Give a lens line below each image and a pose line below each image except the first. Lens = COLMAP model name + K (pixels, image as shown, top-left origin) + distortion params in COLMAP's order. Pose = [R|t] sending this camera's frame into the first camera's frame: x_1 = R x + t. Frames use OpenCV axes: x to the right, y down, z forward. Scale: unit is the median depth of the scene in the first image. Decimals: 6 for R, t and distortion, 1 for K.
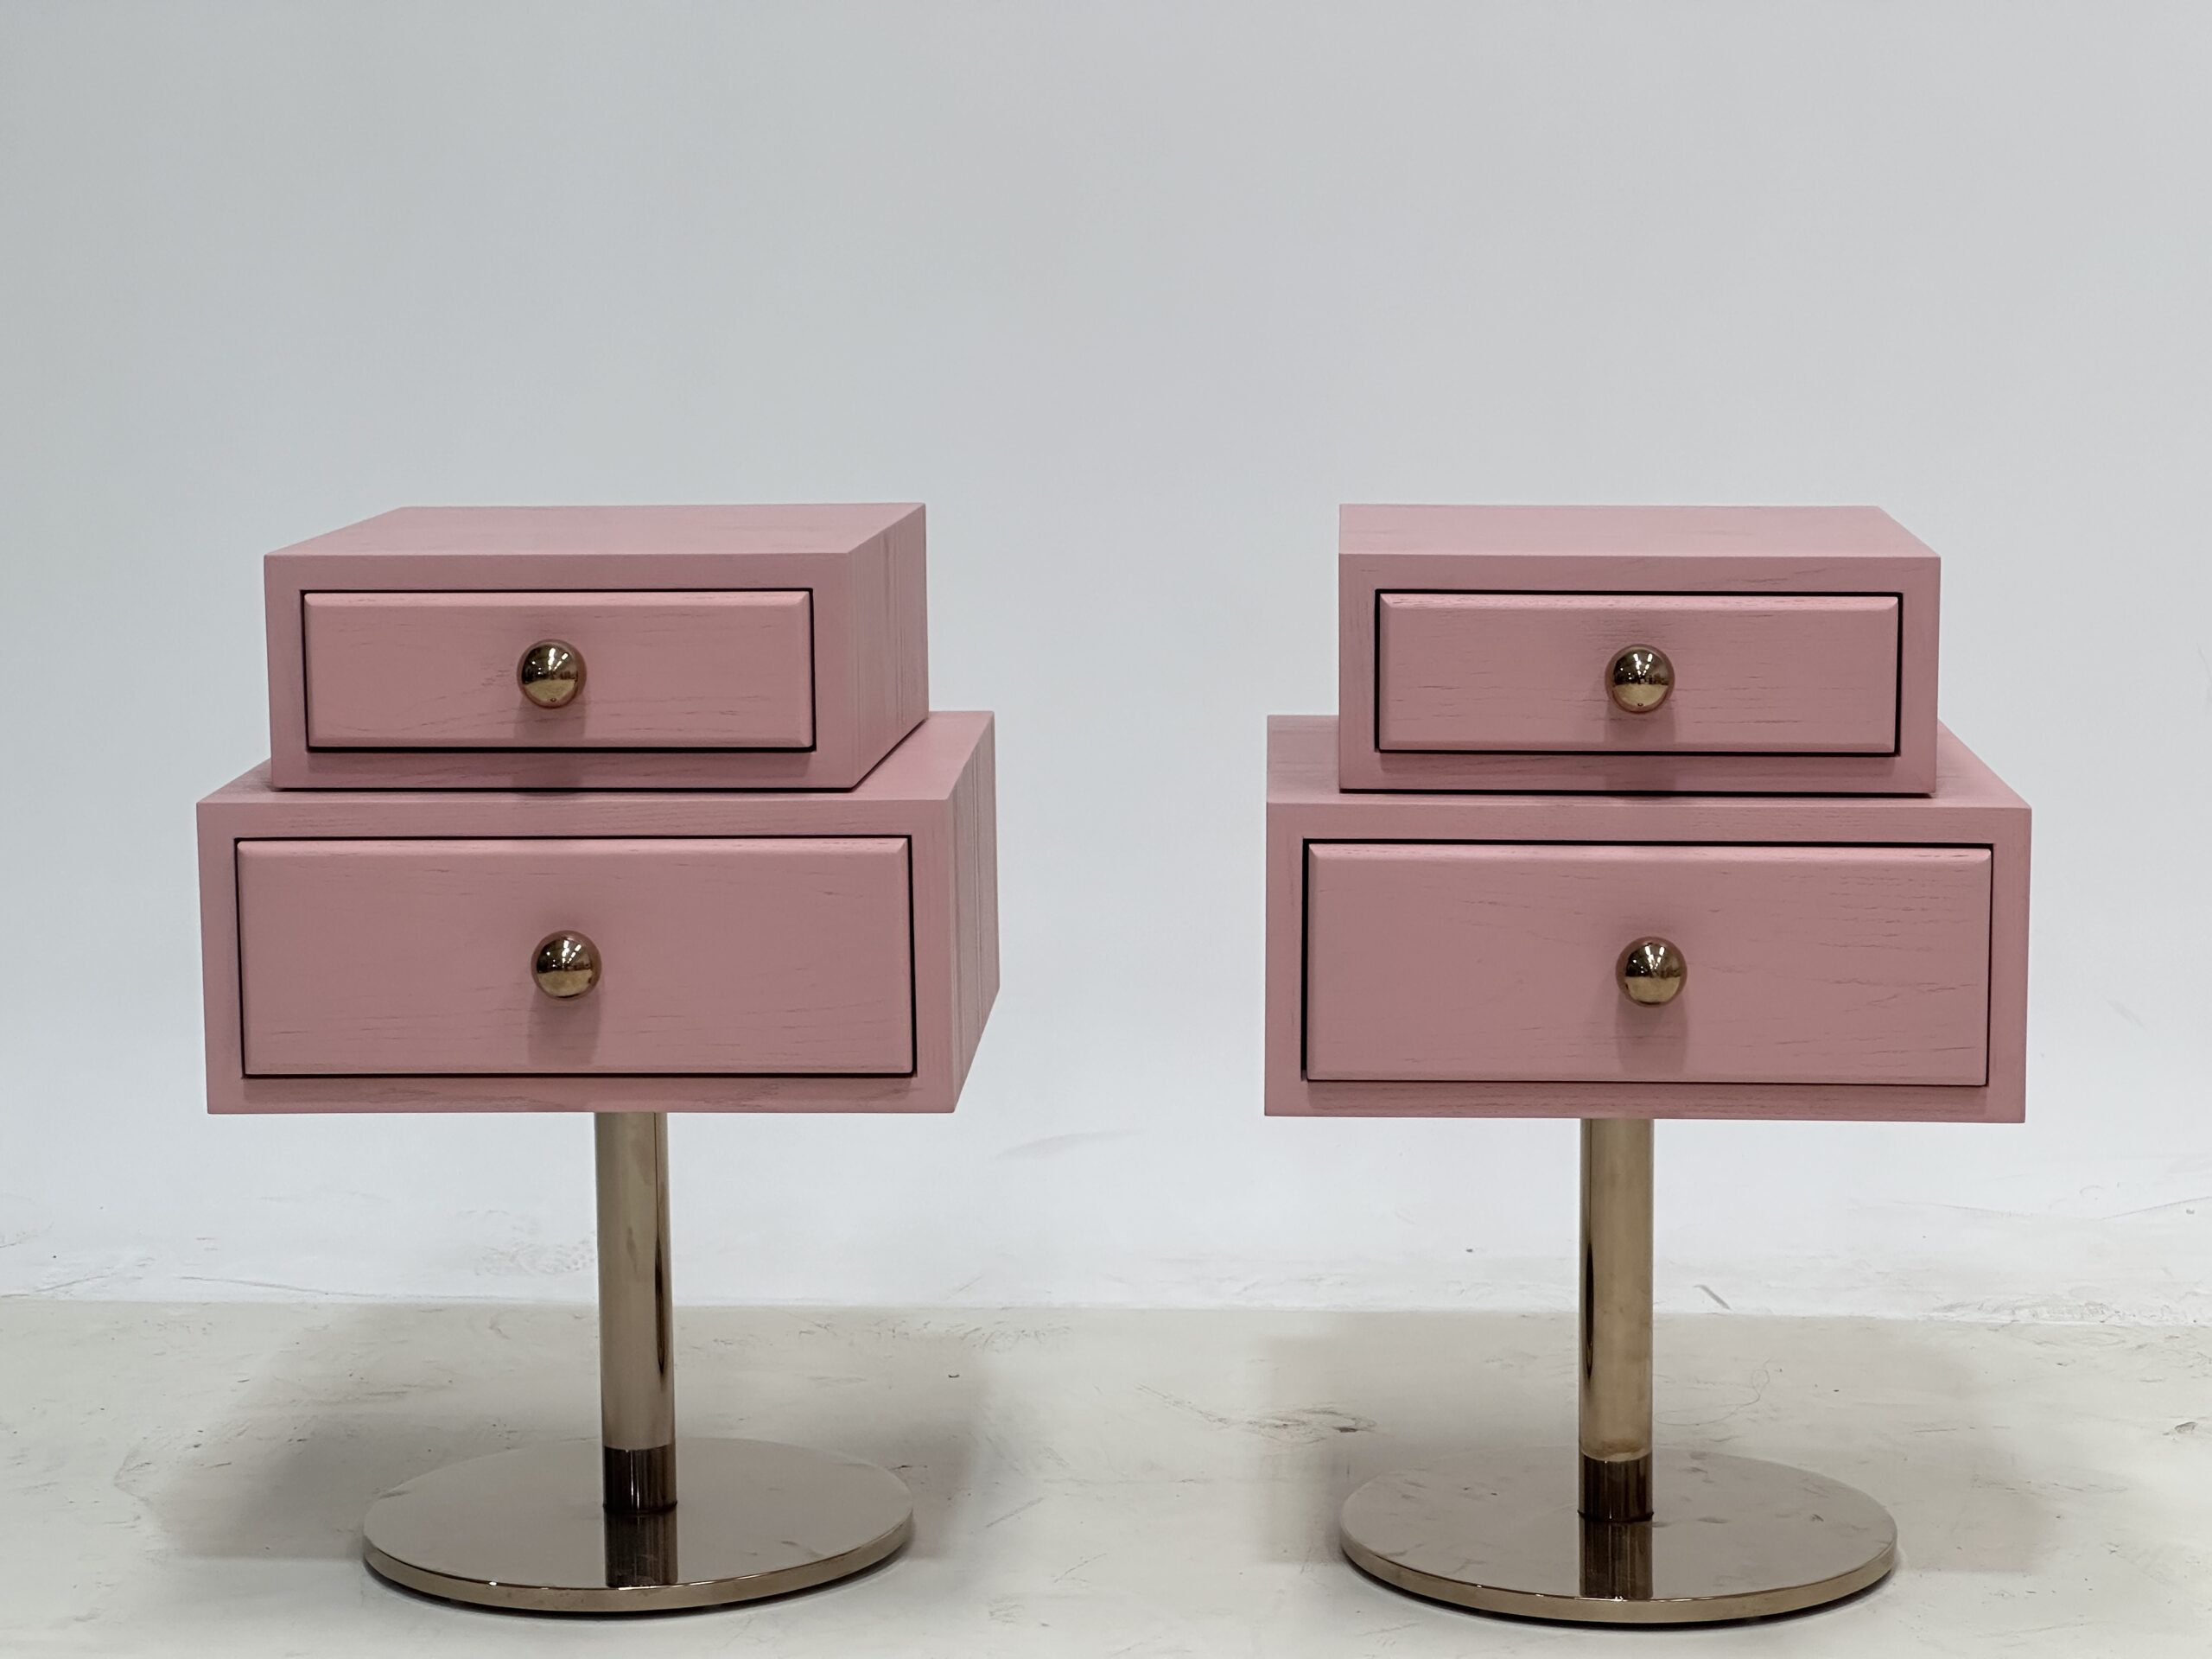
lens RADIAL K [[4984.6, 0, 1106.0], [0, 4984.6, 829.5], [0, 0, 1]] dist [-0.255255, 6.081013]
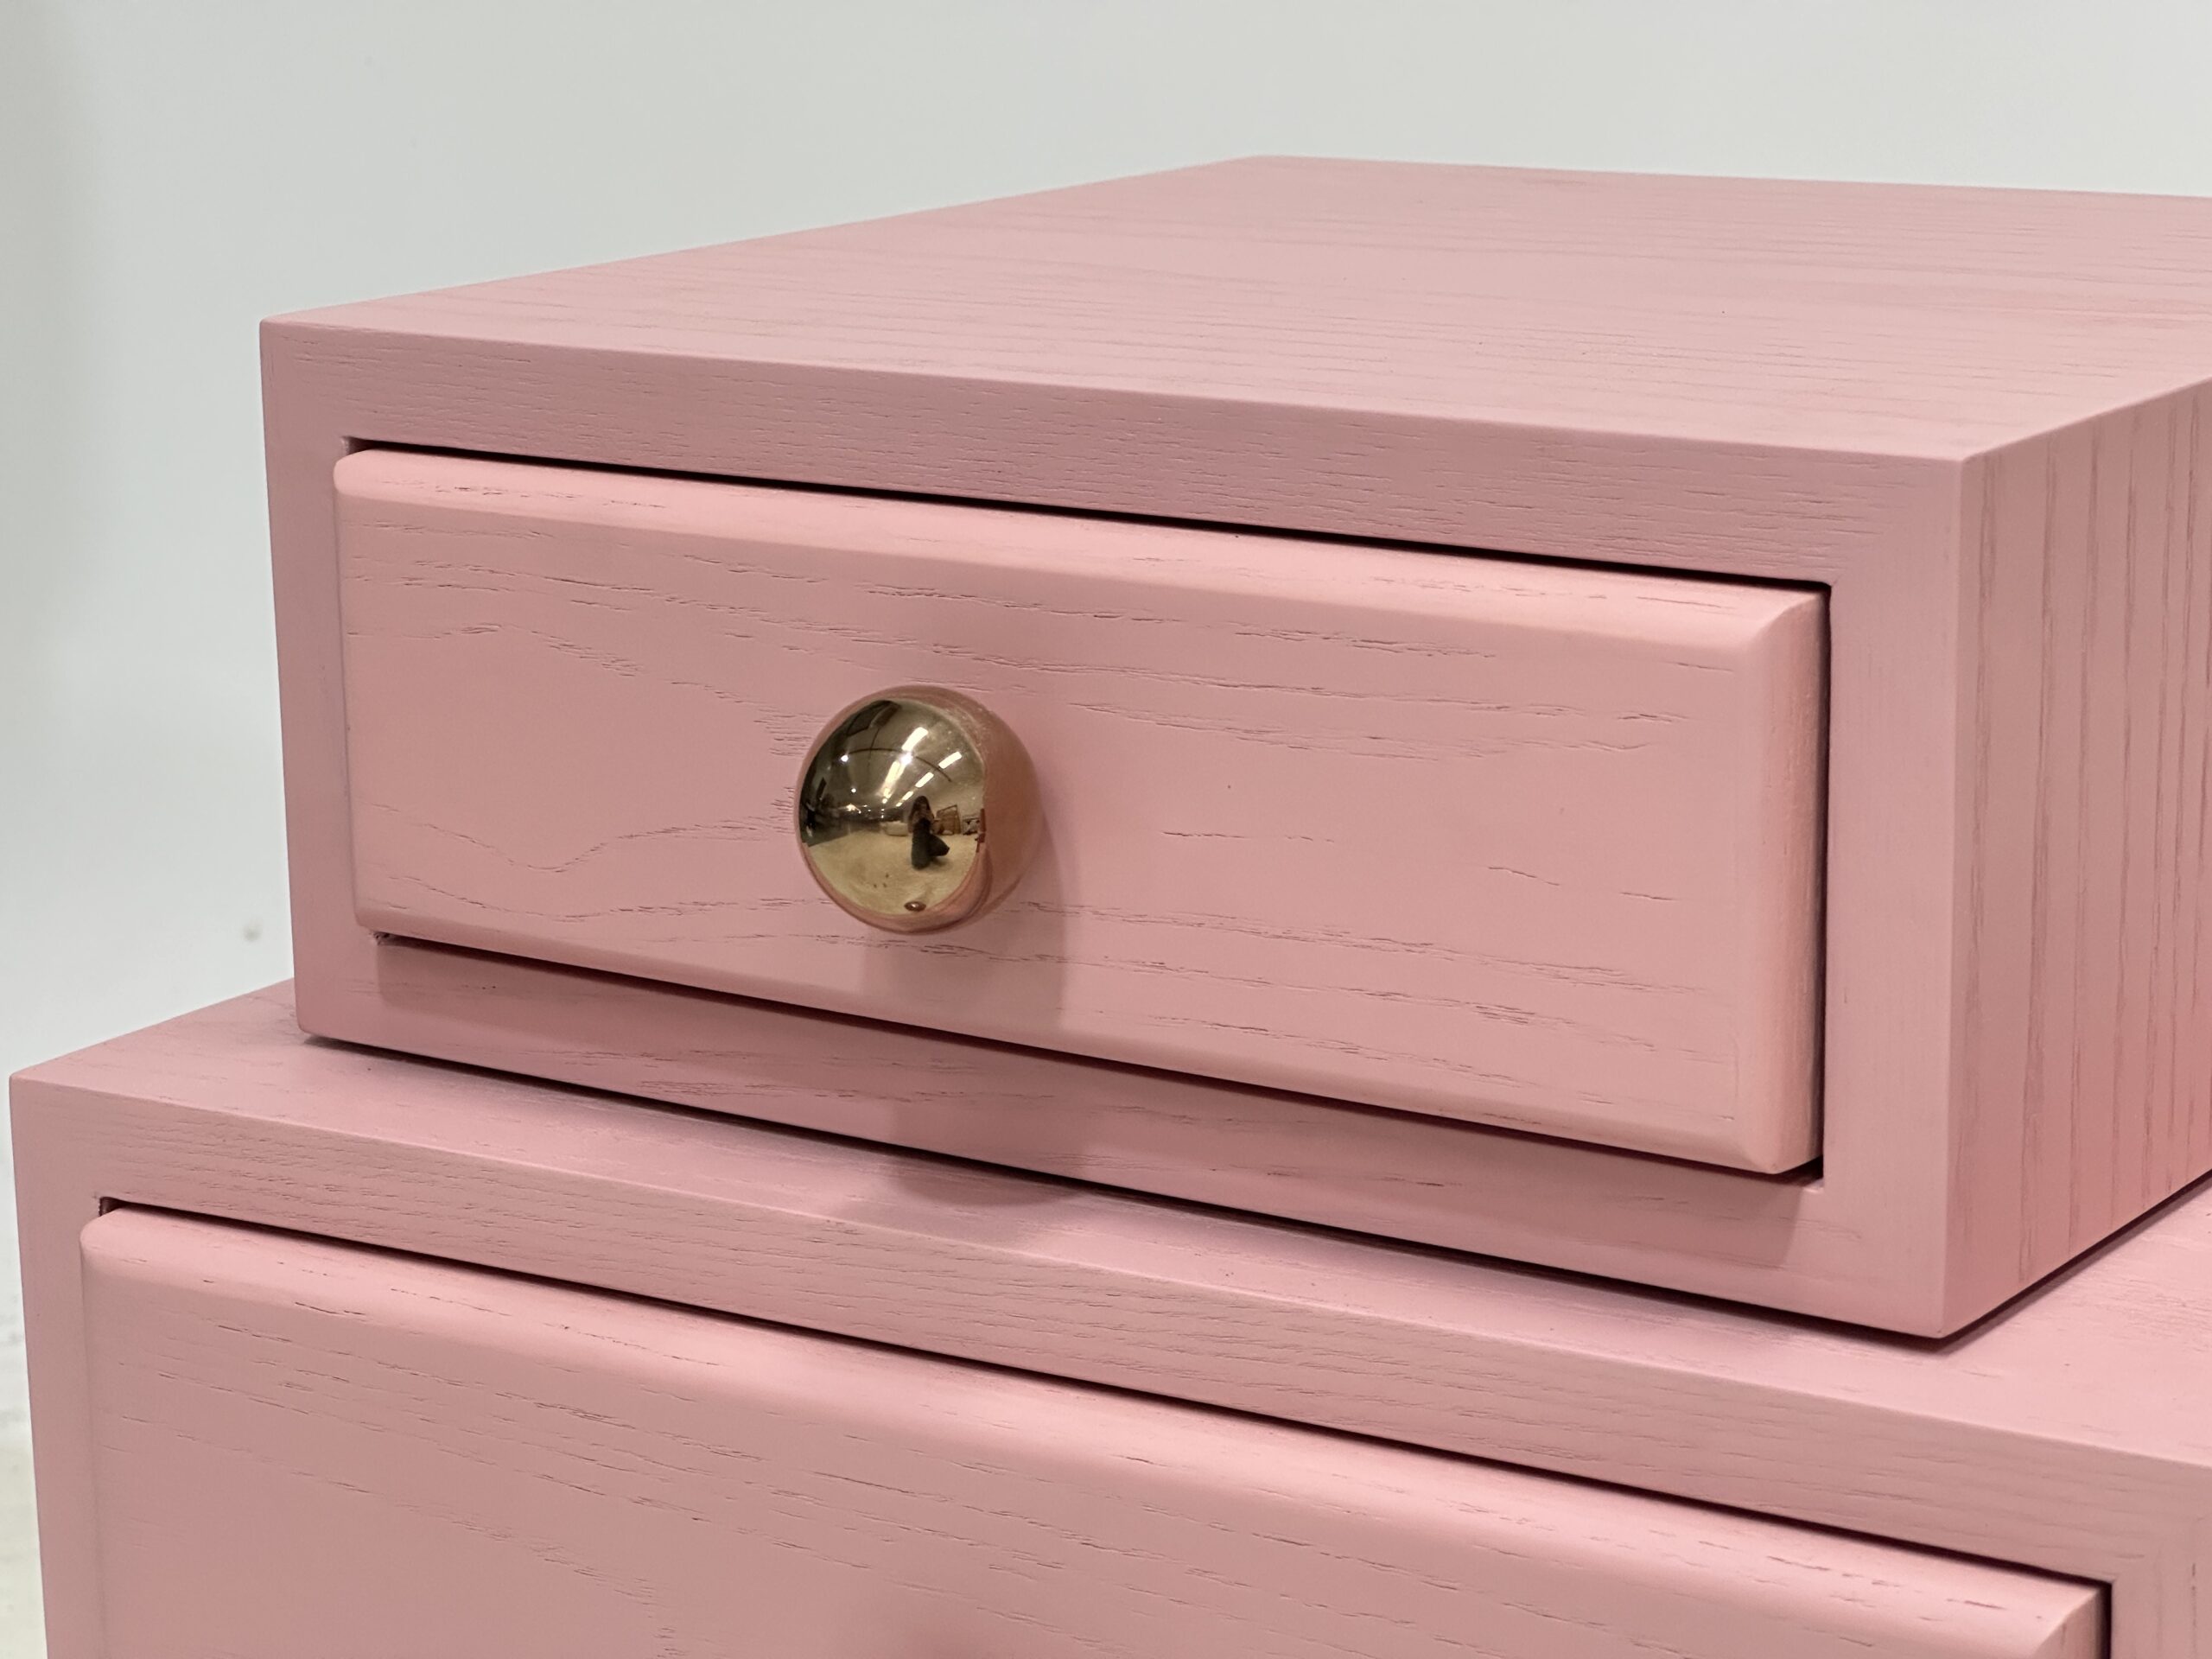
lens RADIAL K [[4984.6, 0, 1106.0], [0, 4984.6, 829.5], [0, 0, 1]] dist [-0.255255, 6.081013]
pose [[0.849500, 0.112799, -0.515390, 0.037677], [-0.066096, 0.991935, 0.108153, -0.051209], [0.523433, -0.057811, 0.850104, 0.632087]]
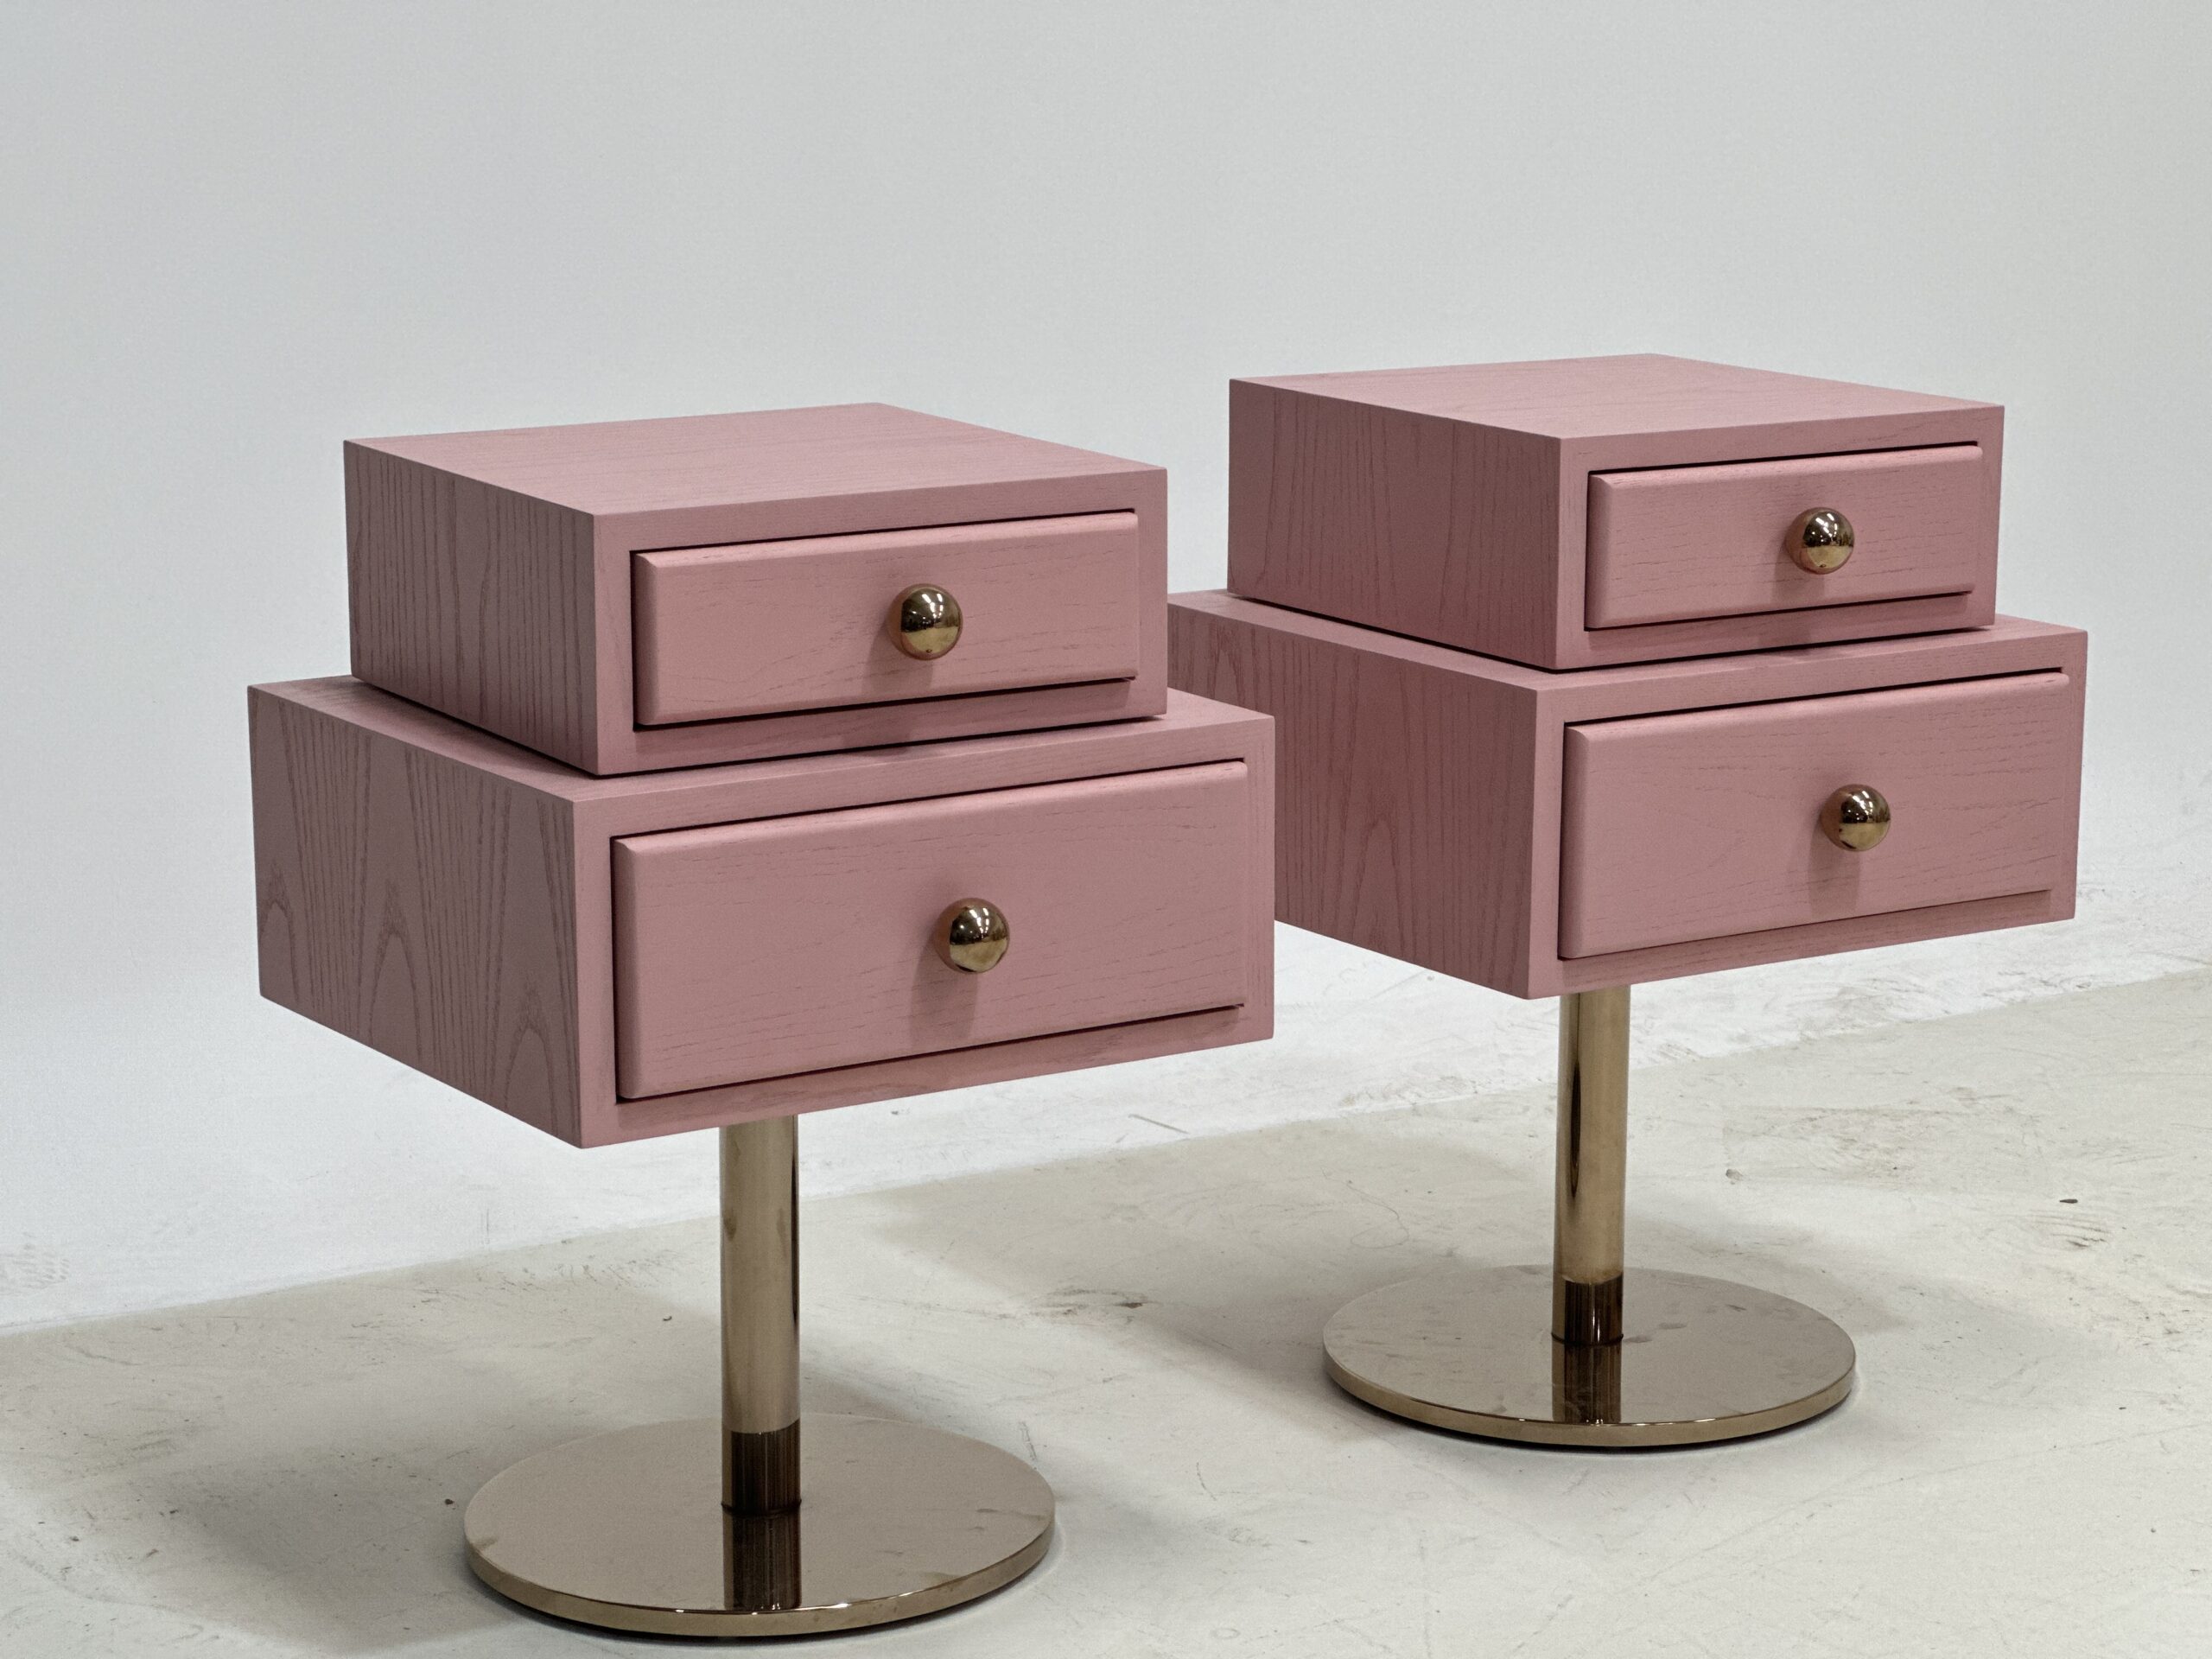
lens RADIAL K [[4984.6, 0, 1106.0], [0, 4984.6, 829.5], [0, 0, 1]] dist [-0.255255, 6.081013]
pose [[0.811117, -0.107723, 0.574879, -0.509910], [0.074495, 0.993915, 0.081135, -0.053953], [-0.580121, -0.022984, 0.814206, 0.193704]]
